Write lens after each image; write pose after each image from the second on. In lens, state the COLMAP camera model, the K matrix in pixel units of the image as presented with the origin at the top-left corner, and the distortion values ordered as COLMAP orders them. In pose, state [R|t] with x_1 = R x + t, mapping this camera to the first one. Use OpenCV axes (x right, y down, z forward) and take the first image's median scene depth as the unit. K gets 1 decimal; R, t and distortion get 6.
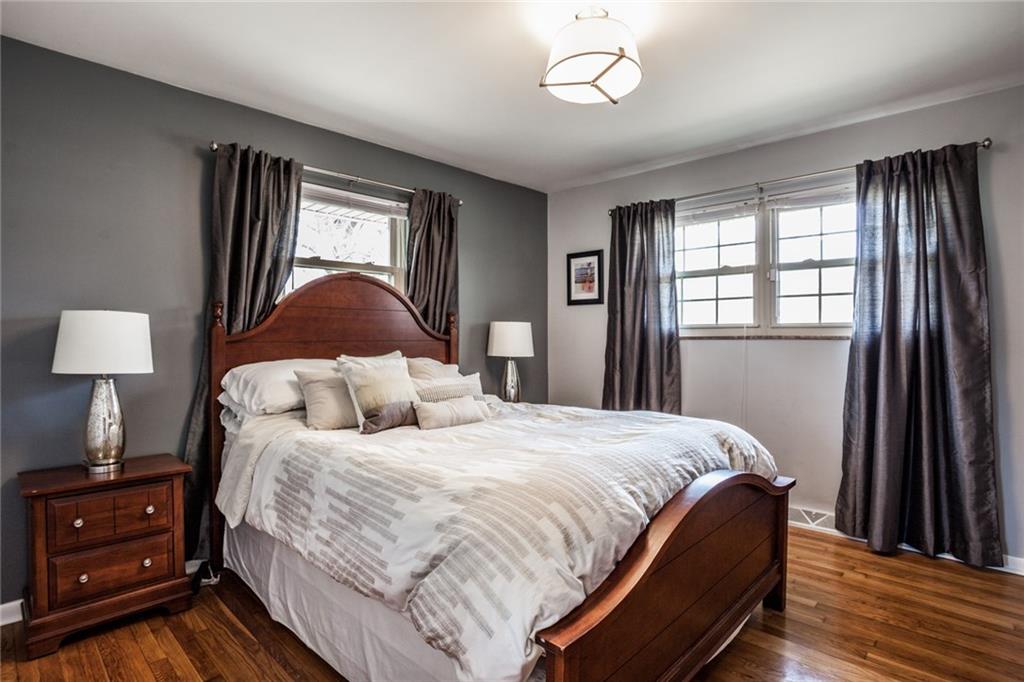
lens RADIAL K [[529.2, 0, 509.5], [0, 529.2, 339.2], [0, 0, 1]] dist [-0.049736, 0.013762]
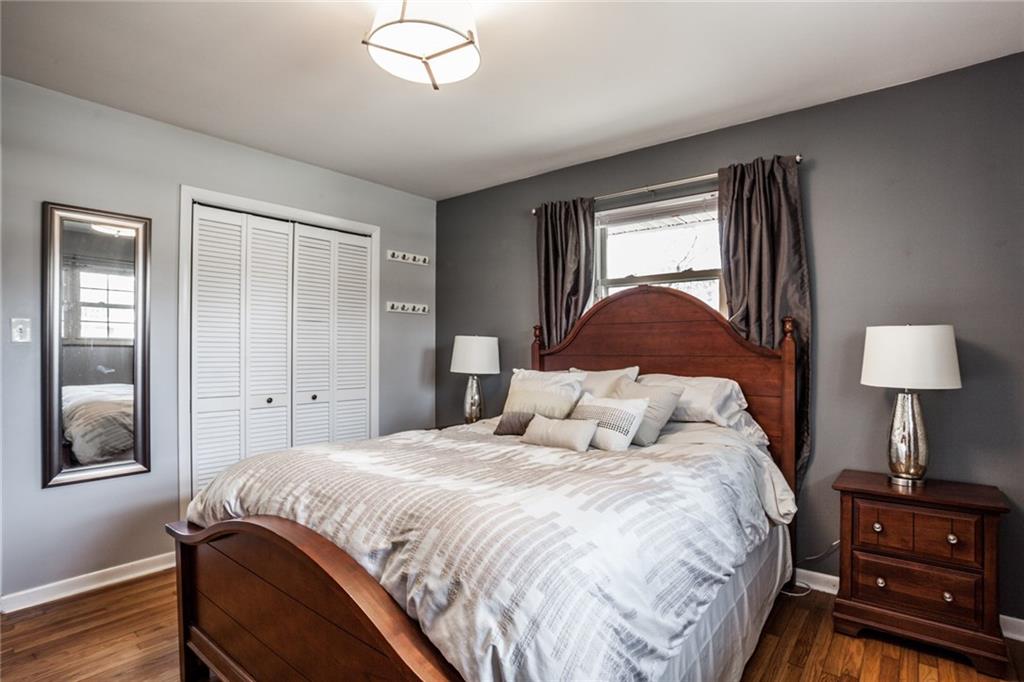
lens RADIAL K [[529.2, 0, 517.7], [0, 529.2, 346.0], [0, 0, 1]] dist [-0.049736, 0.013762]
pose [[0.129401, -0.010278, -0.991539, 0.605766], [-0.004212, 0.999932, -0.010915, -0.003366], [0.991583, 0.005589, 0.129349, 0.608091]]
